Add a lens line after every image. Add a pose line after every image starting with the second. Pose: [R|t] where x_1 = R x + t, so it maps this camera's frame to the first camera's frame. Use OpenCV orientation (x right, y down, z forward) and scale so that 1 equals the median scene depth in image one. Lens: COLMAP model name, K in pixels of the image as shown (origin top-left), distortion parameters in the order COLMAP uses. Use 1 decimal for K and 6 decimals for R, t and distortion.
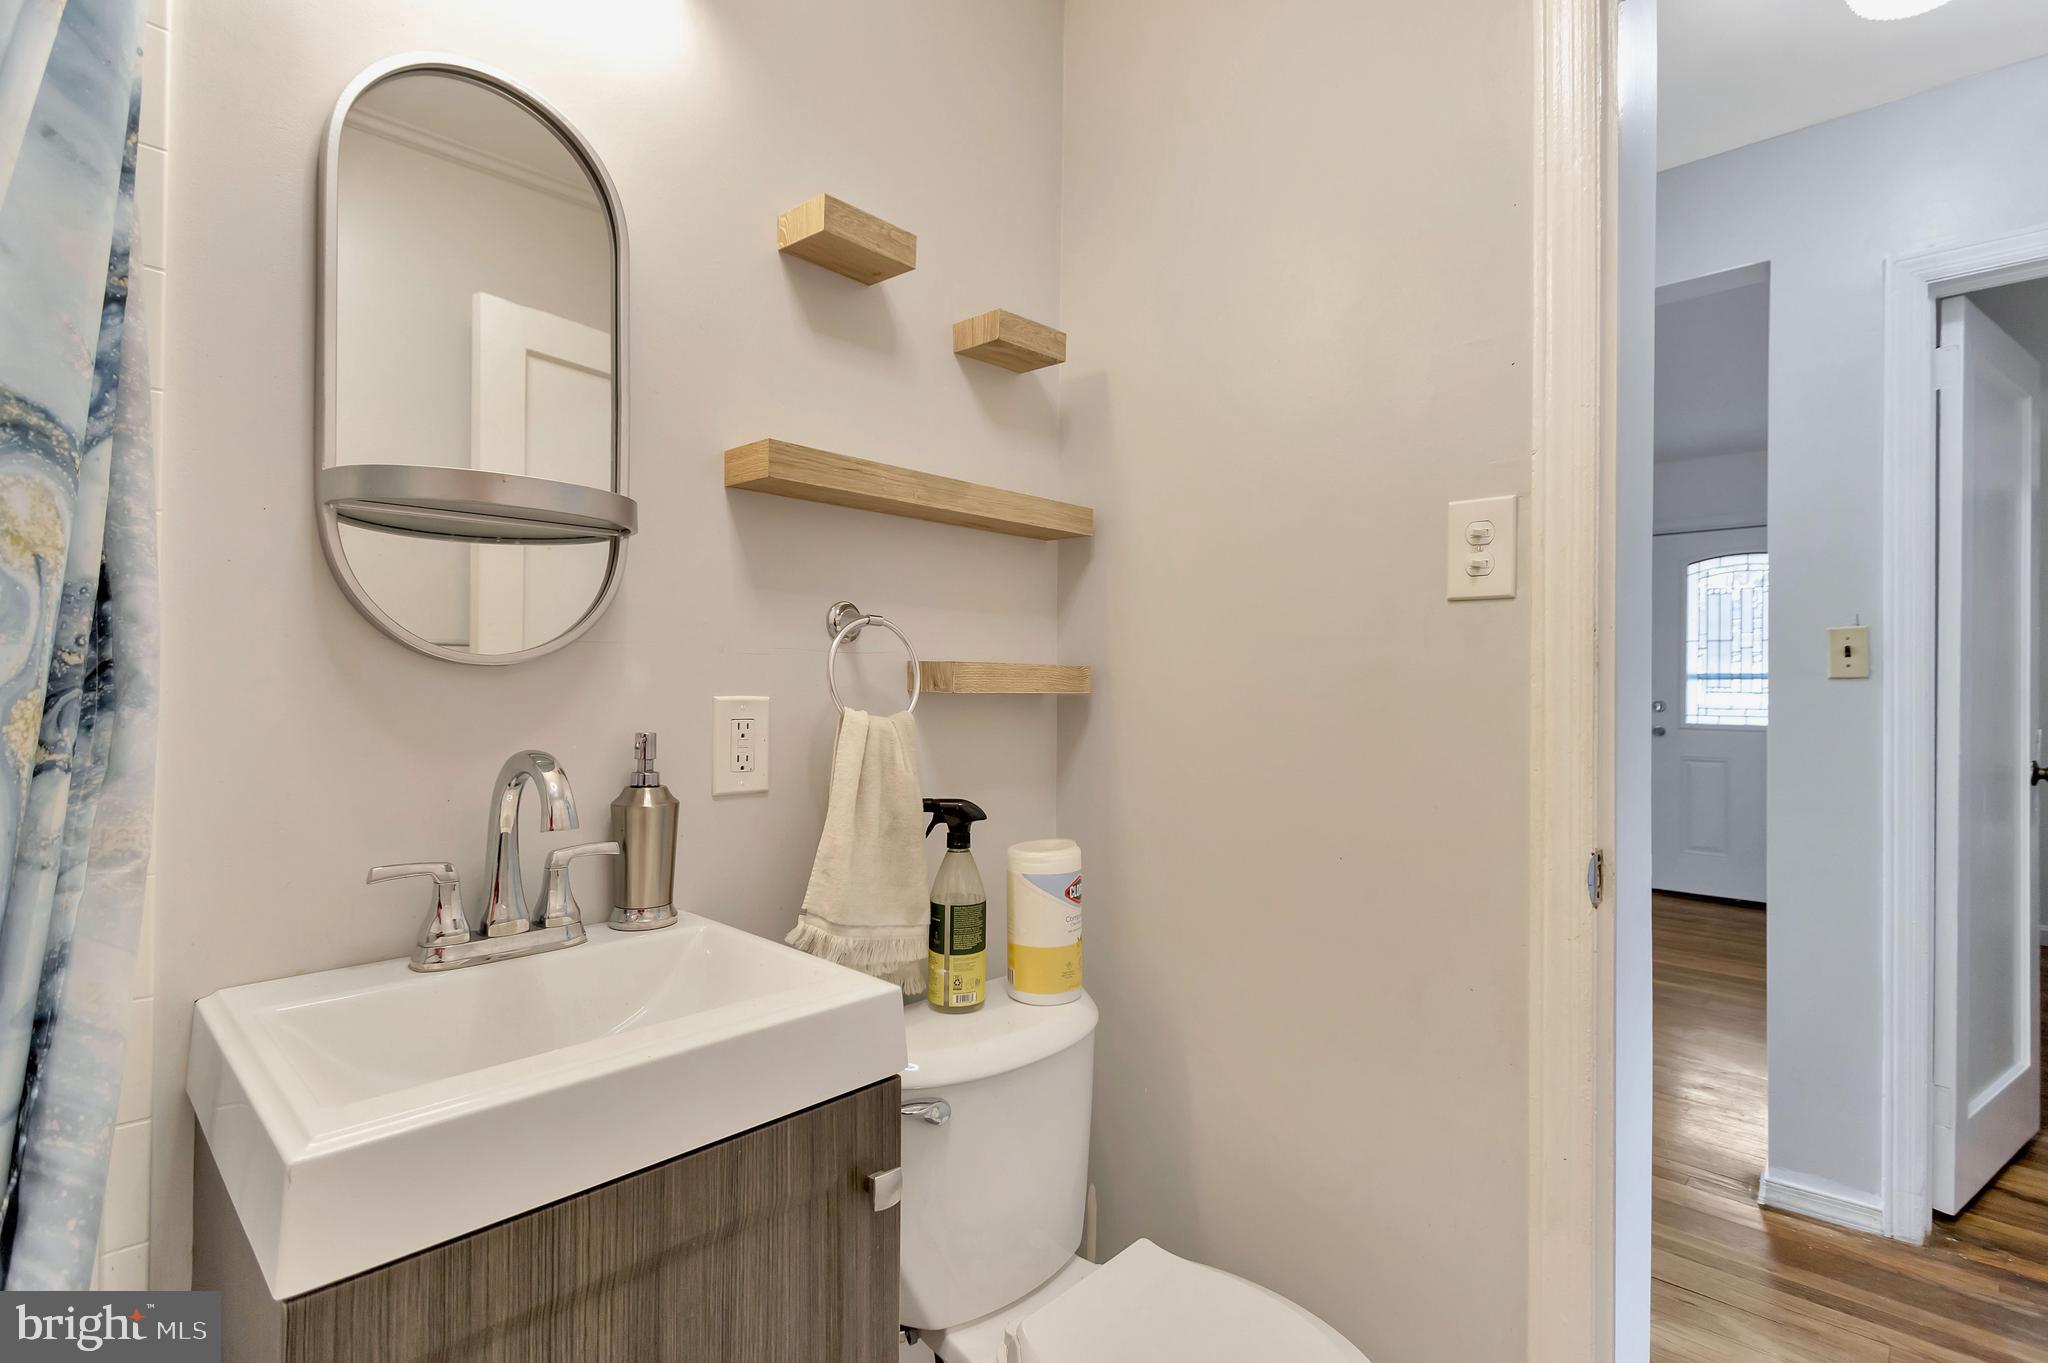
lens RADIAL K [[948.1, 0, 1024.0], [0, 948.1, 681.5], [0, 0, 1]] dist [-0.000870, -0.000137]
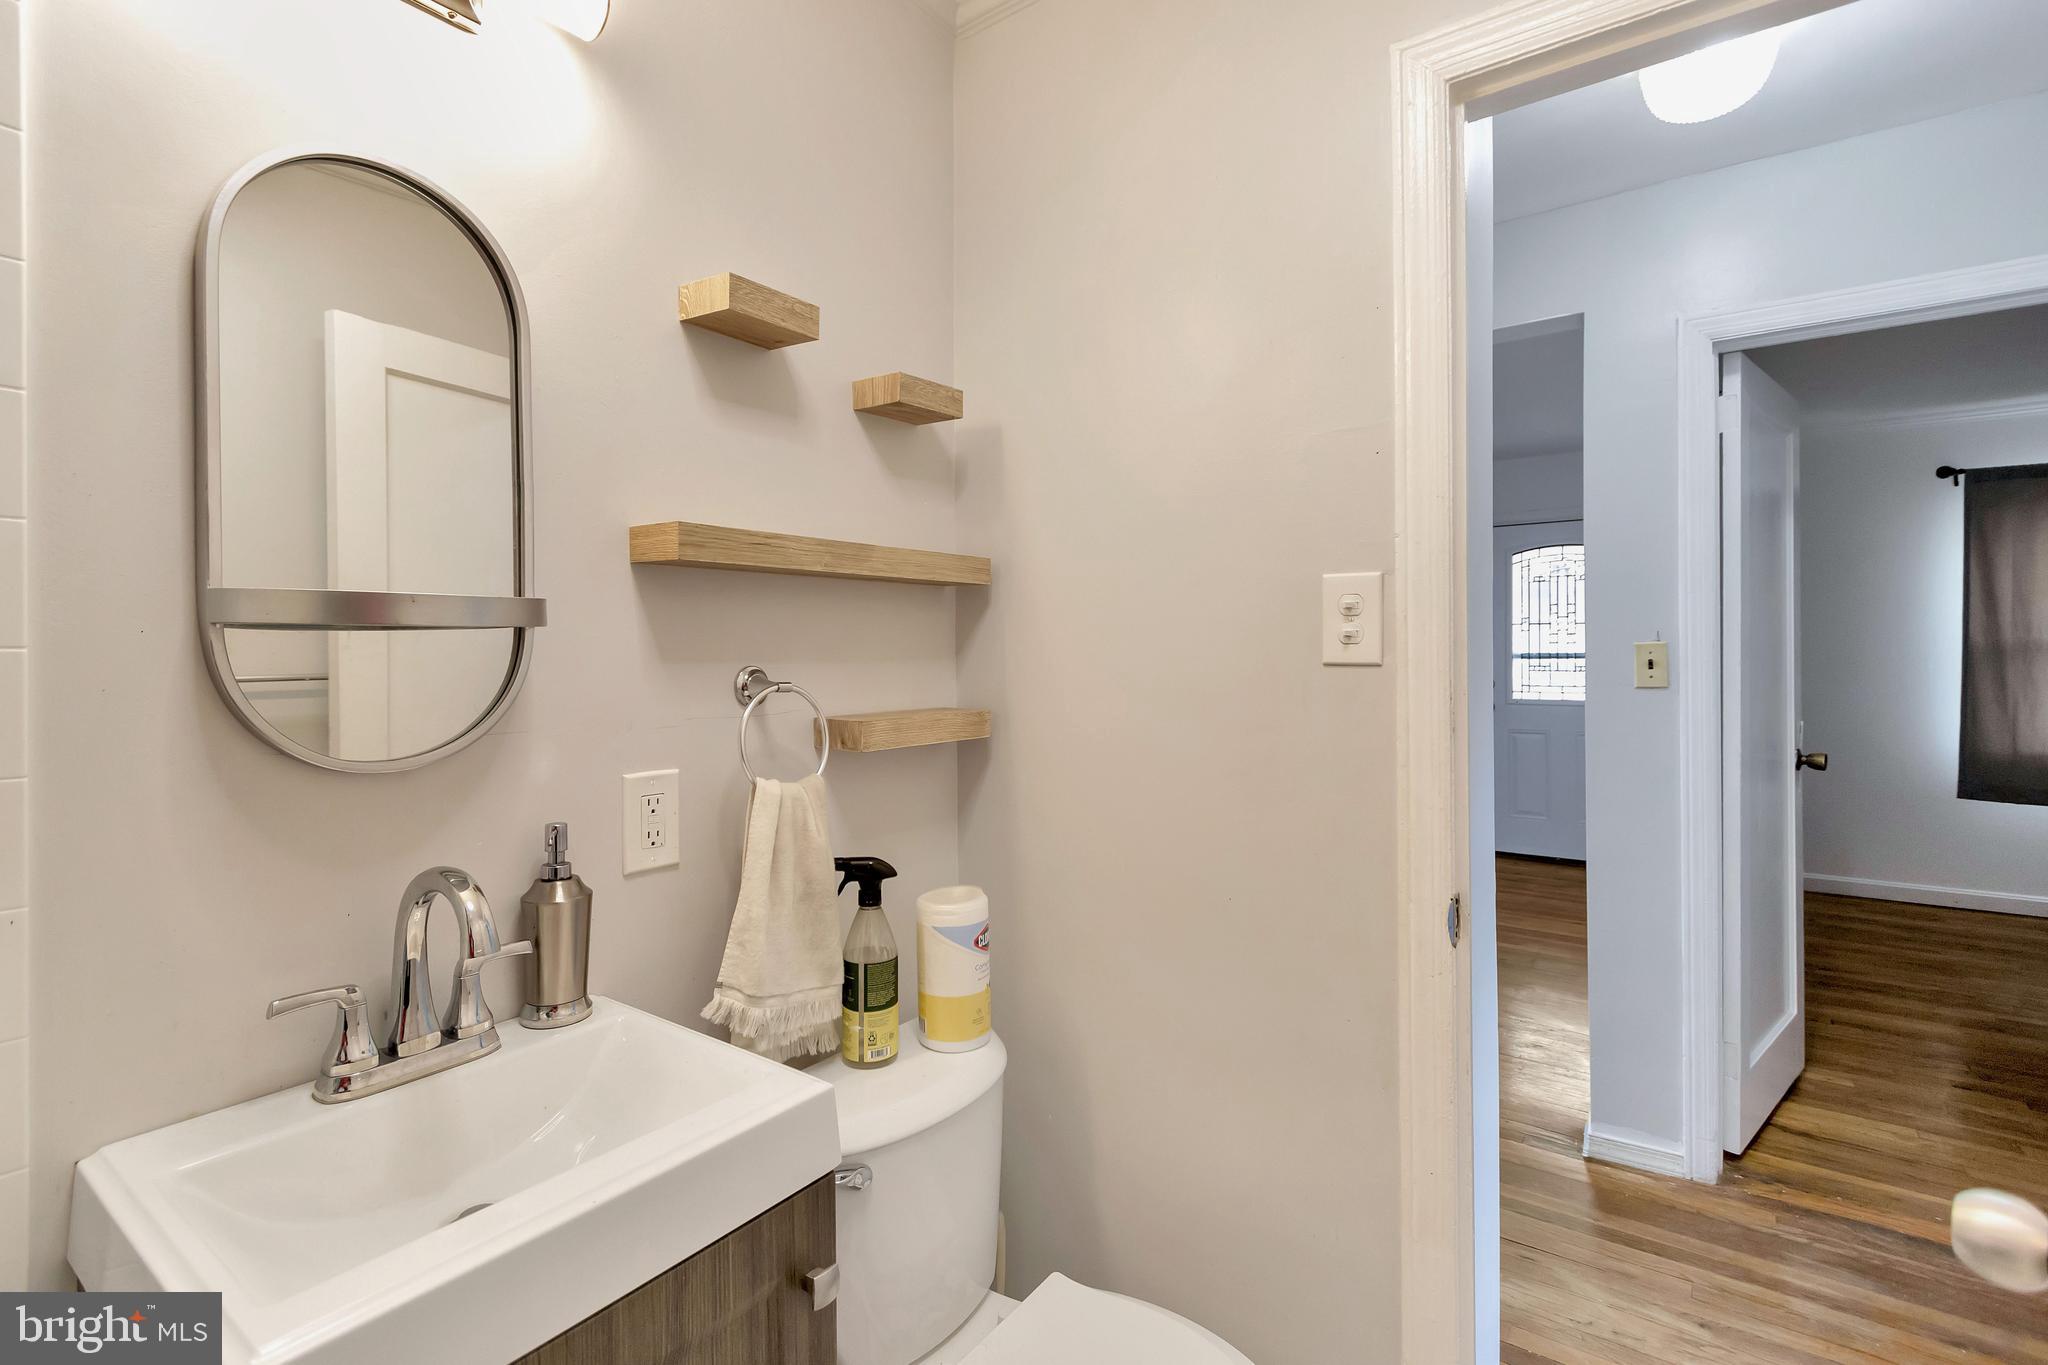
lens RADIAL K [[935.5, 0, 1015.1], [0, 935.5, 654.8], [0, 0, 1]] dist [0.005248, -0.004167]
pose [[0.992077, -0.015387, 0.124686, -0.035586], [0.014593, 0.999867, 0.007275, -0.100526], [-0.124782, -0.005398, 0.992170, -0.023058]]
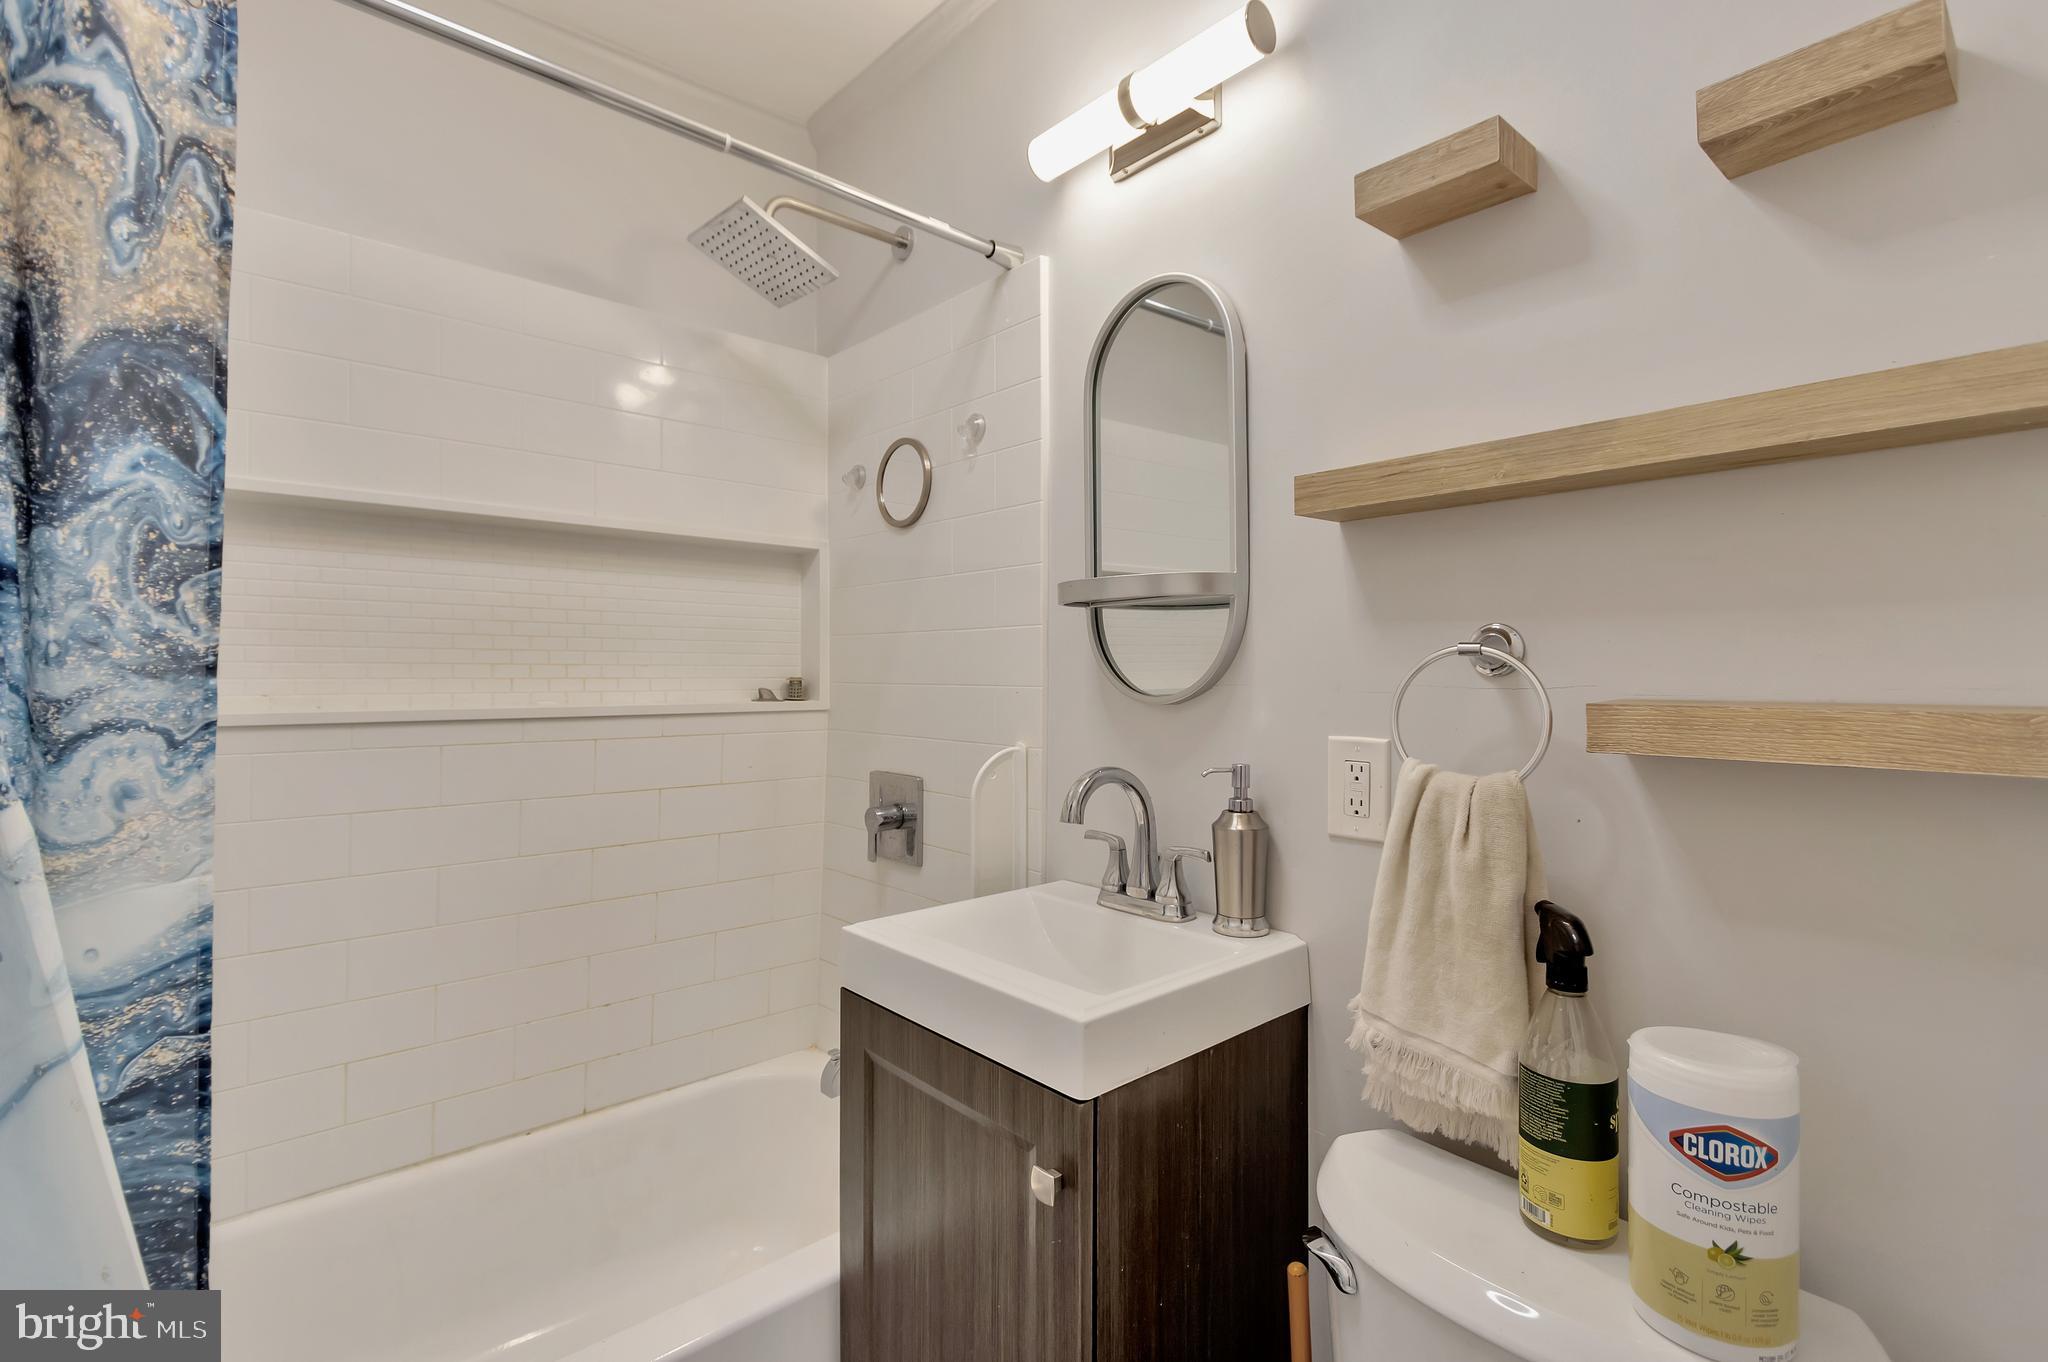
lens RADIAL K [[934.1, 0, 1020.6], [0, 934.1, 670.1], [0, 0, 1]] dist [0.000476, -0.000193]
pose [[-0.088748, -0.013323, -0.995965, 0.617889], [0.002870, 0.999903, -0.013631, -0.037066], [0.996050, -0.004068, -0.088701, 0.687006]]
